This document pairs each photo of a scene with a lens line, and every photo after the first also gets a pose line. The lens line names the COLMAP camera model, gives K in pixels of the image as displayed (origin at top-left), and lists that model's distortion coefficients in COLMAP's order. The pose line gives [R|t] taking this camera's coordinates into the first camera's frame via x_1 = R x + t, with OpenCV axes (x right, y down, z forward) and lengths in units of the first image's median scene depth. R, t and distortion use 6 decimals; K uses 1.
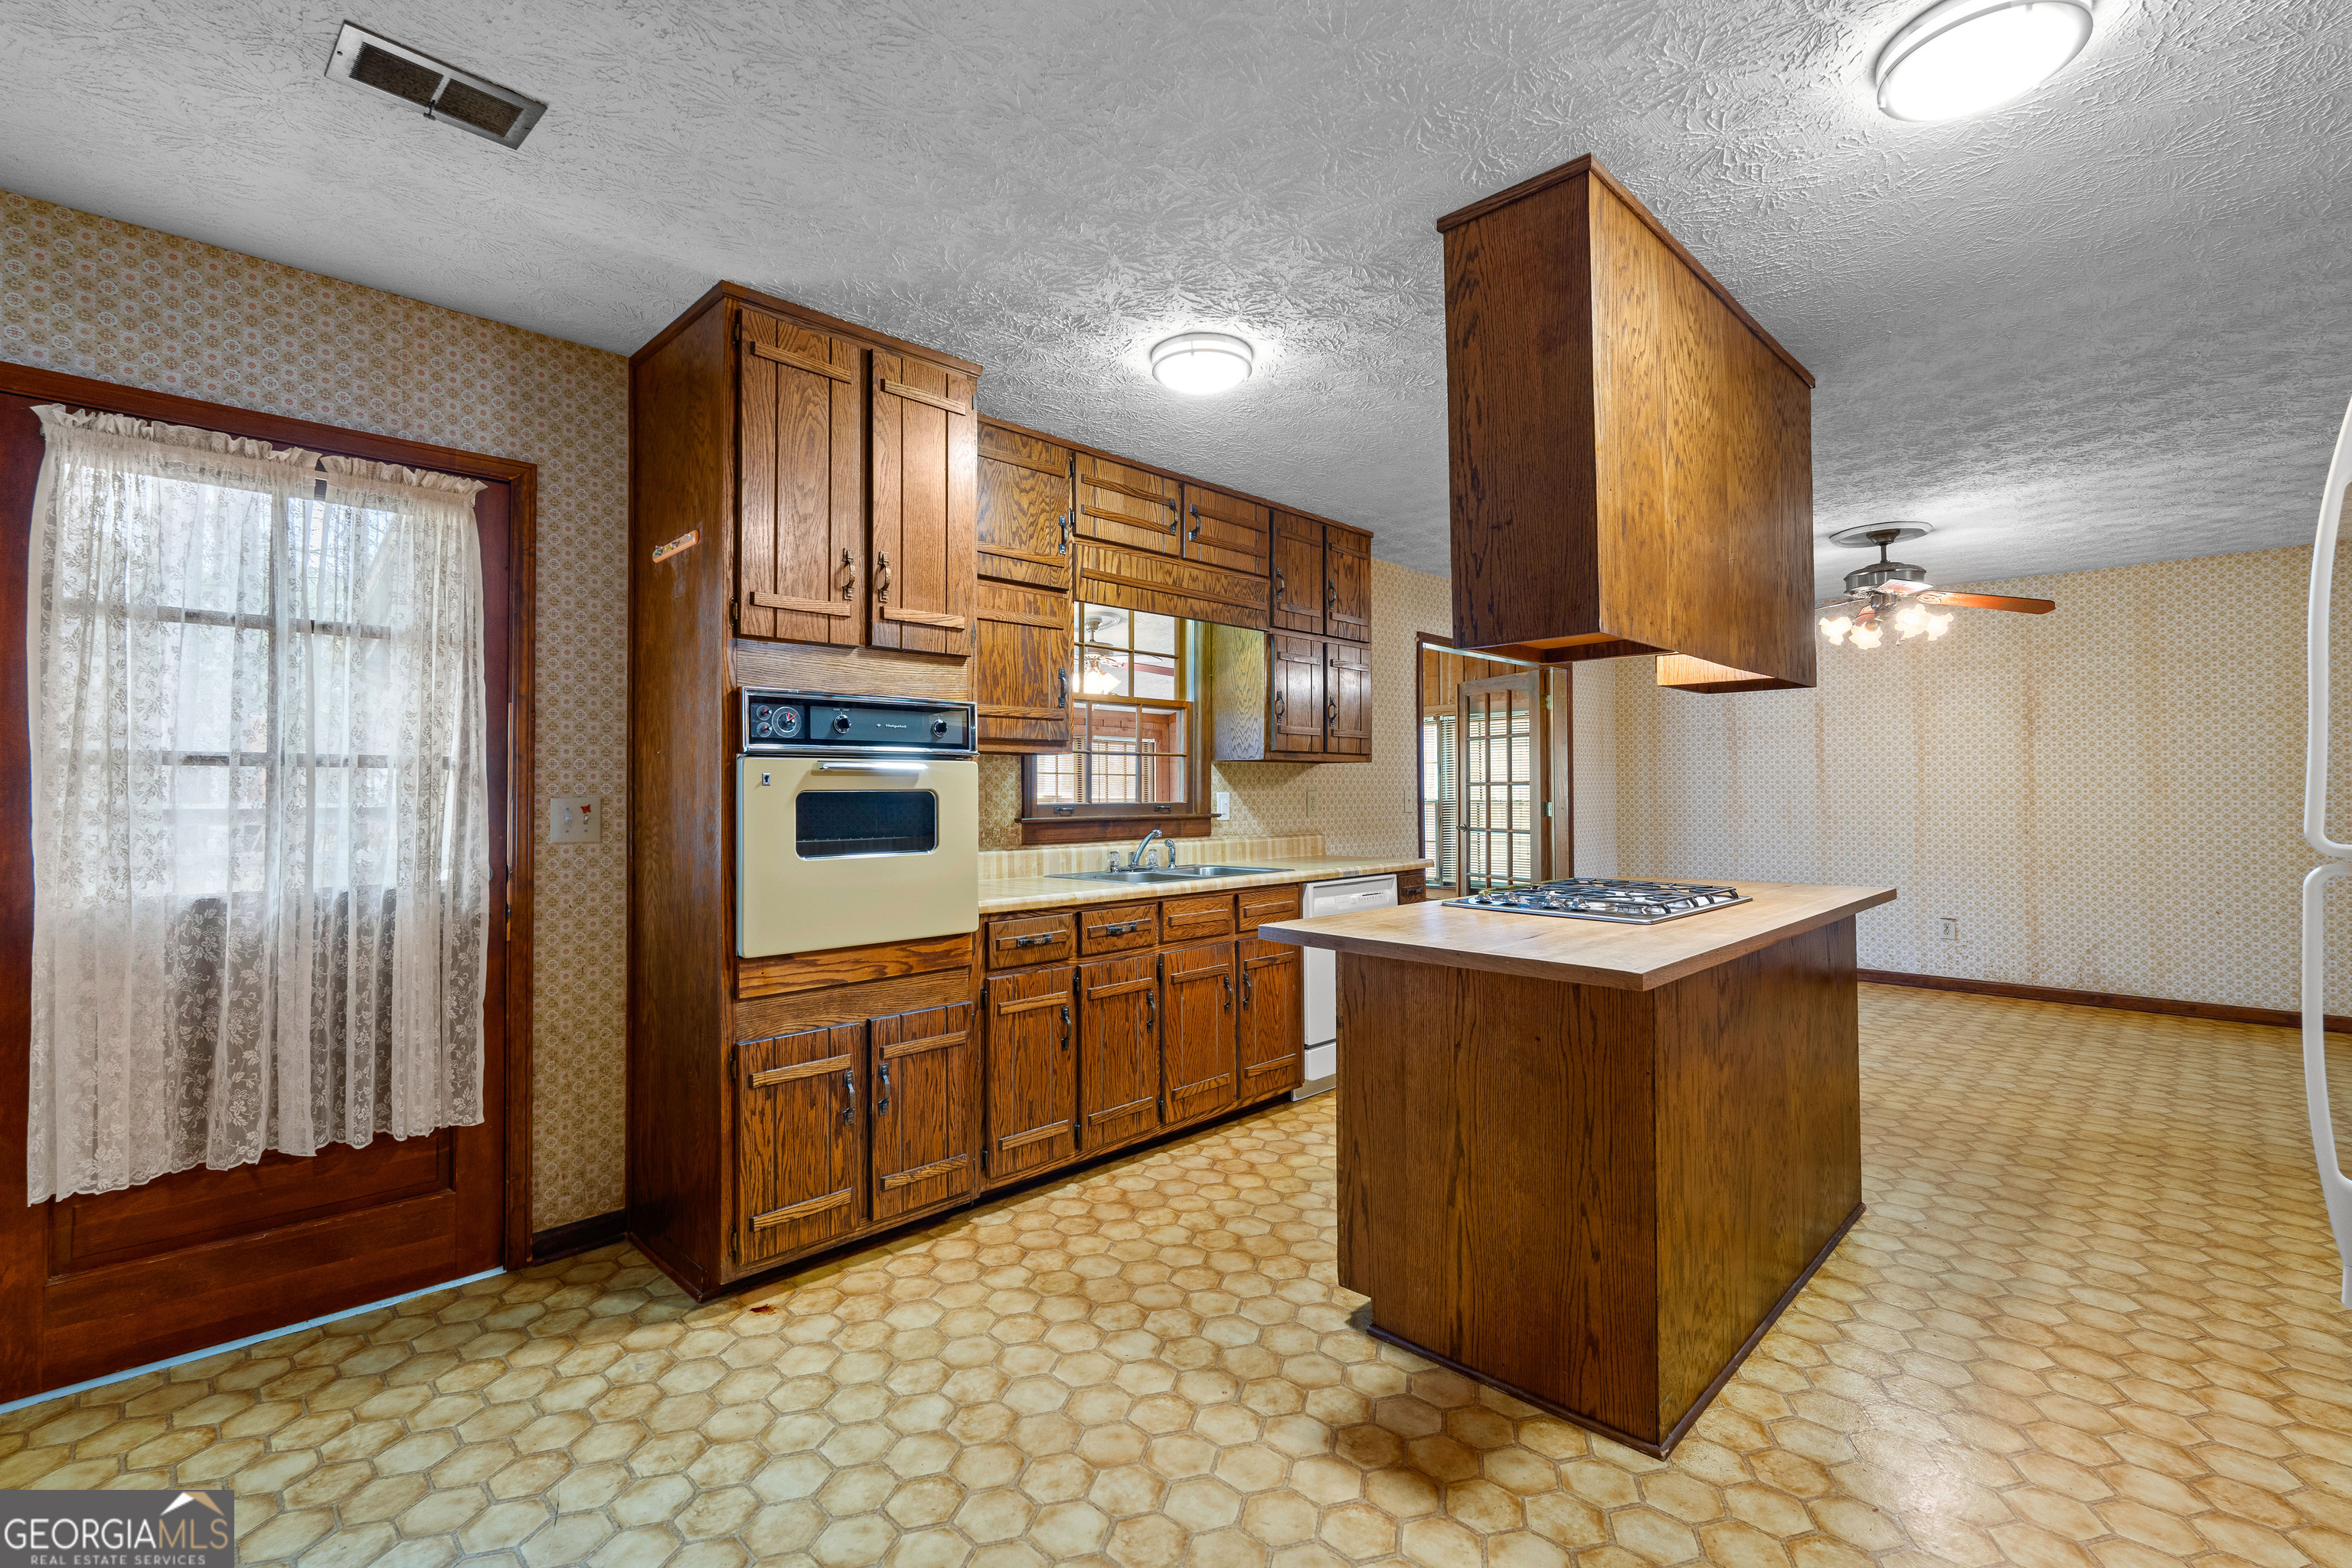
lens RADIAL K [[1047.2, 0, 1170.0], [0, 1047.2, 770.3], [0, 0, 1]] dist [-0.003557, 0.000673]
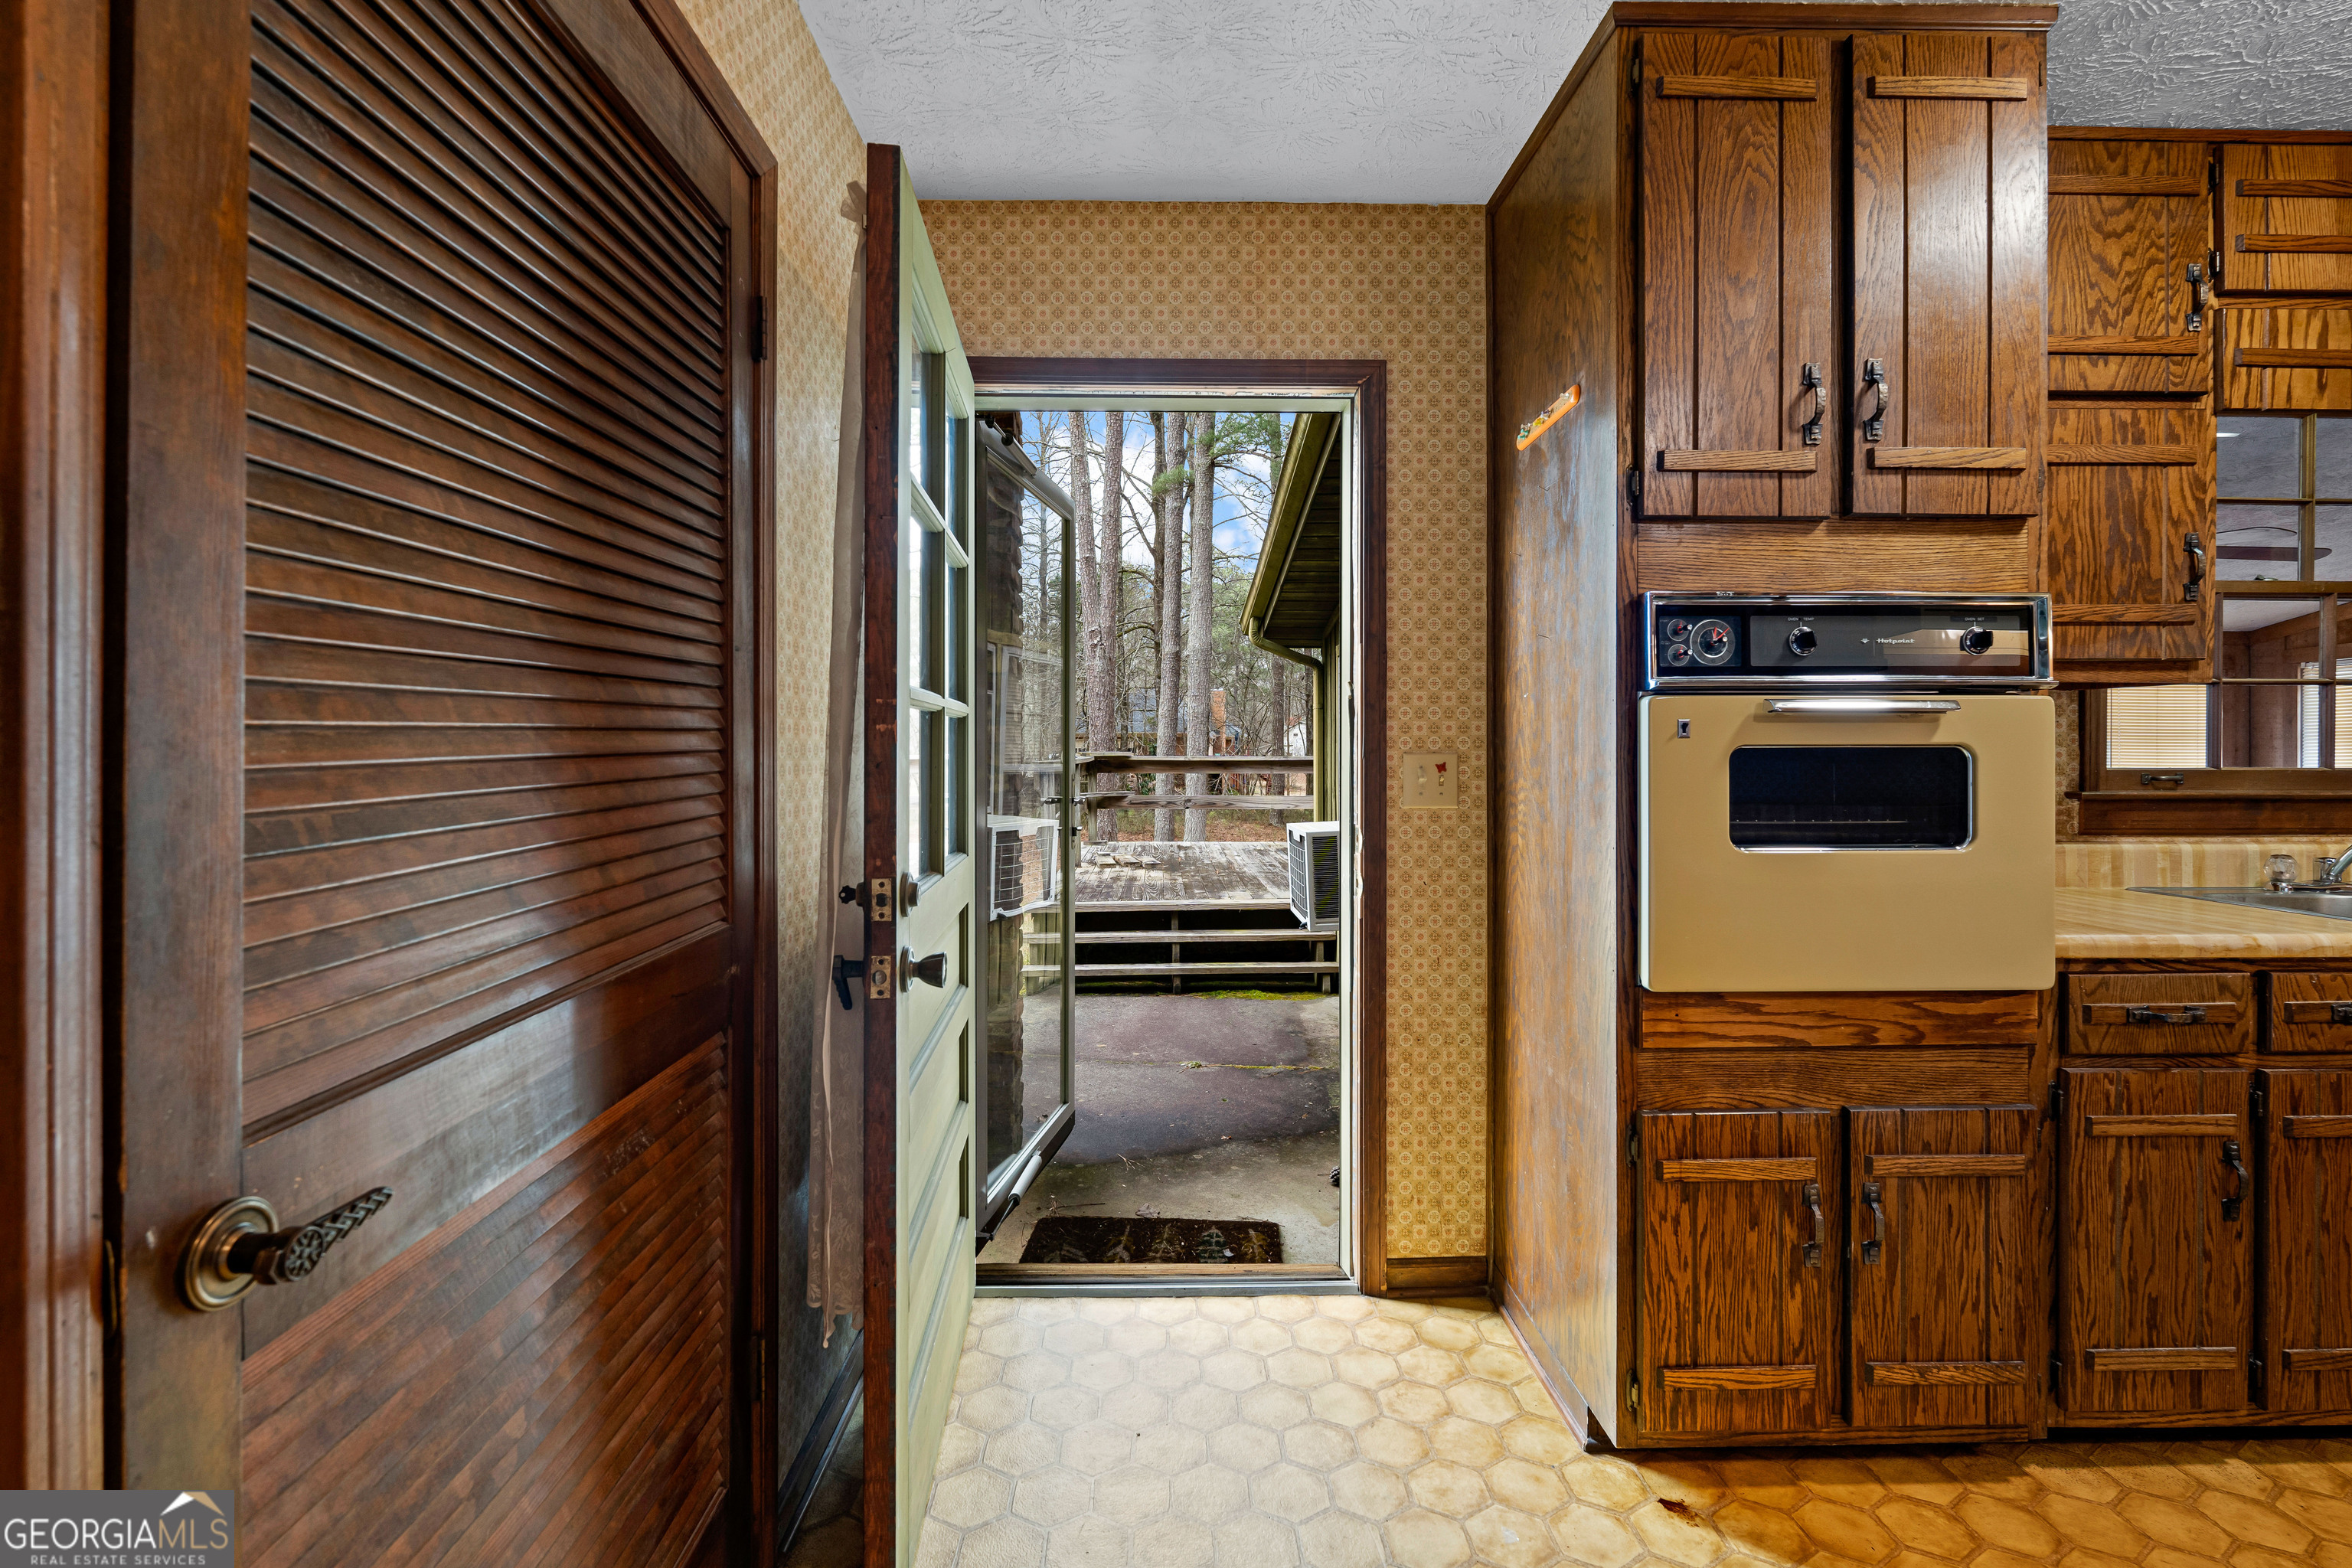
lens RADIAL K [[1031.9, 0, 1172.5], [0, 1031.9, 754.2], [0, 0, 1]] dist [-0.005560, -0.000068]
pose [[0.720361, 0.007576, -0.693558, -0.140613], [0.010955, 0.999691, 0.022299, 0.005691], [0.693513, -0.023661, 0.720056, 0.256367]]
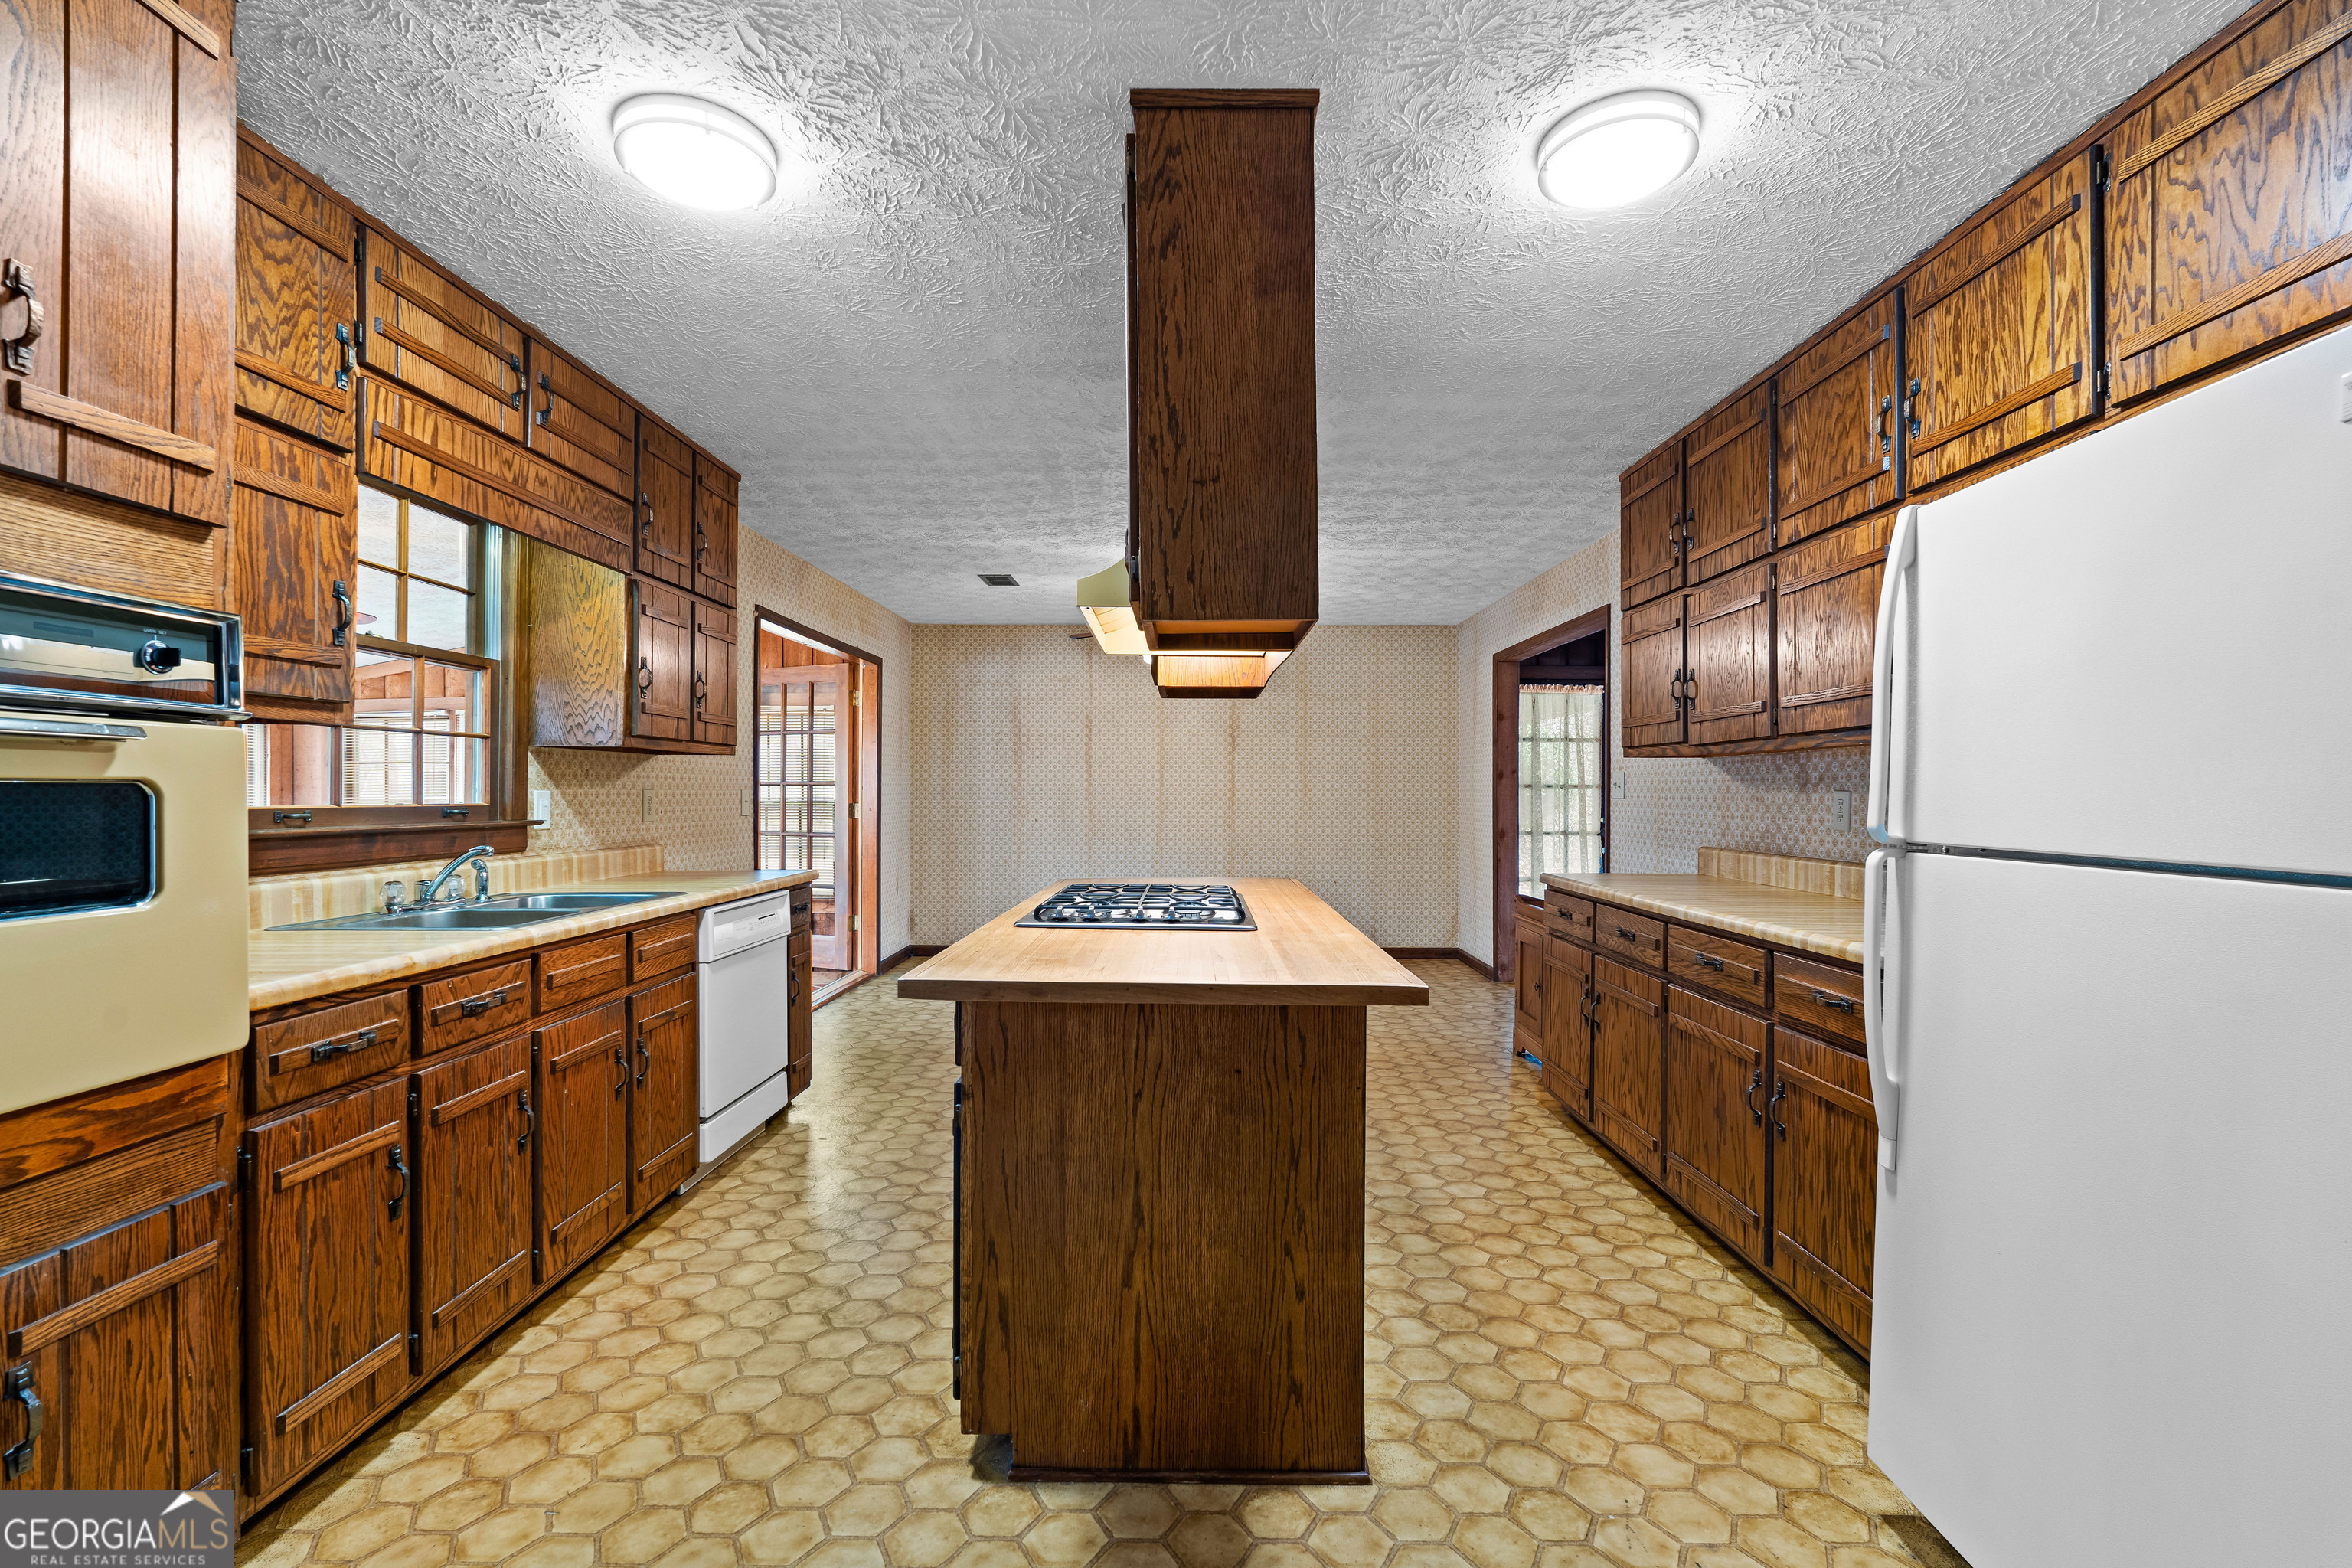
lens RADIAL K [[1033.5, 0, 1178.3], [0, 1033.5, 793.7], [0, 0, 1]] dist [-0.003913, 0.000217]
pose [[0.713311, 0.005639, 0.700825, -0.212450], [-0.020383, 0.999712, 0.012703, 0.008404], [-0.700552, -0.023346, 0.713220, 0.296764]]
